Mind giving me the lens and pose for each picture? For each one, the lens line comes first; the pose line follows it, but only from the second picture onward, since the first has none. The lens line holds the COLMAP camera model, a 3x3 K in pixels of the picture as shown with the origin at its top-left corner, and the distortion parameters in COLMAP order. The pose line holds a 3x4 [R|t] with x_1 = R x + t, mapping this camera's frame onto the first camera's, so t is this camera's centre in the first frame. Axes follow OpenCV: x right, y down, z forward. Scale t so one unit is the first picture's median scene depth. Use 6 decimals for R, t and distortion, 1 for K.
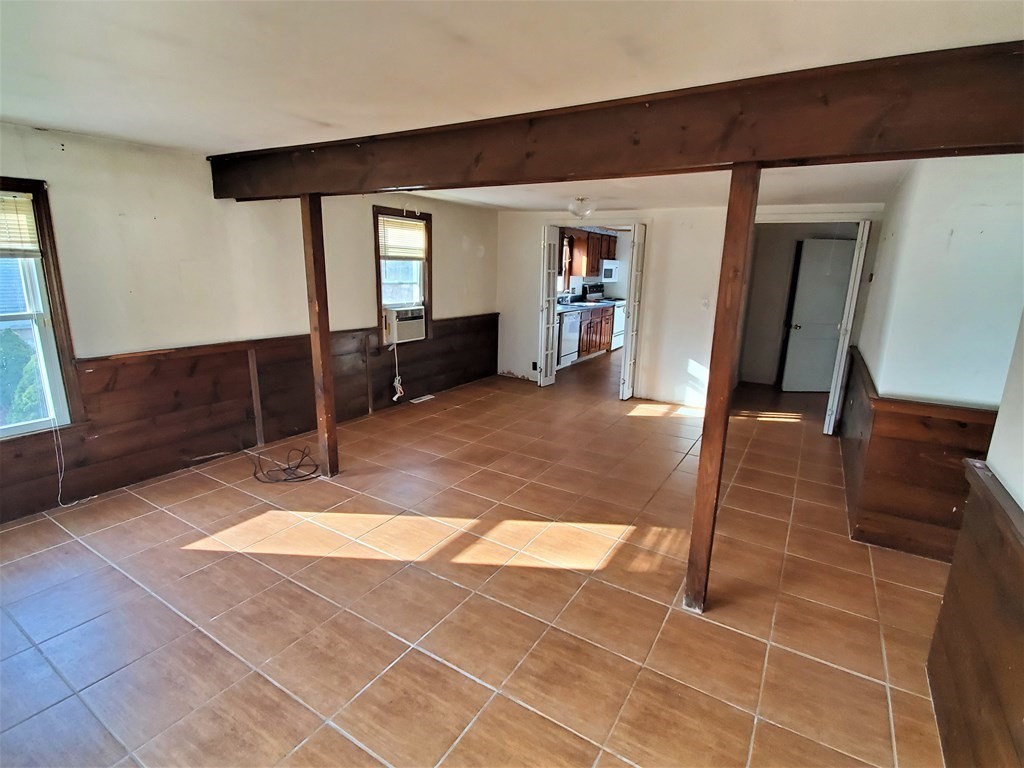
lens RADIAL K [[502.2, 0, 516.1], [0, 502.2, 380.1], [0, 0, 1]] dist [0.003349, -0.000854]
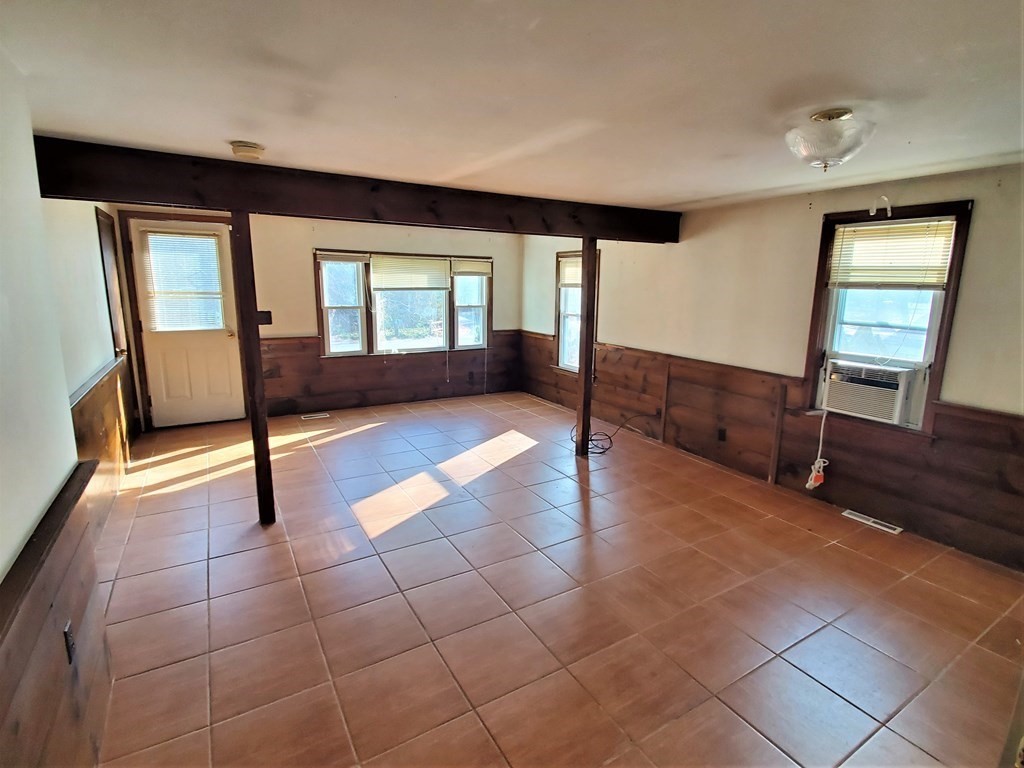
lens RADIAL K [[502.2, 0, 516.1], [0, 502.2, 380.1], [0, 0, 1]] dist [0.003349, -0.000854]
pose [[-0.460344, 0.137835, -0.876975, 0.512734], [-0.225536, 0.937301, 0.265705, -0.186507], [0.858613, 0.320106, -0.400394, 0.851592]]
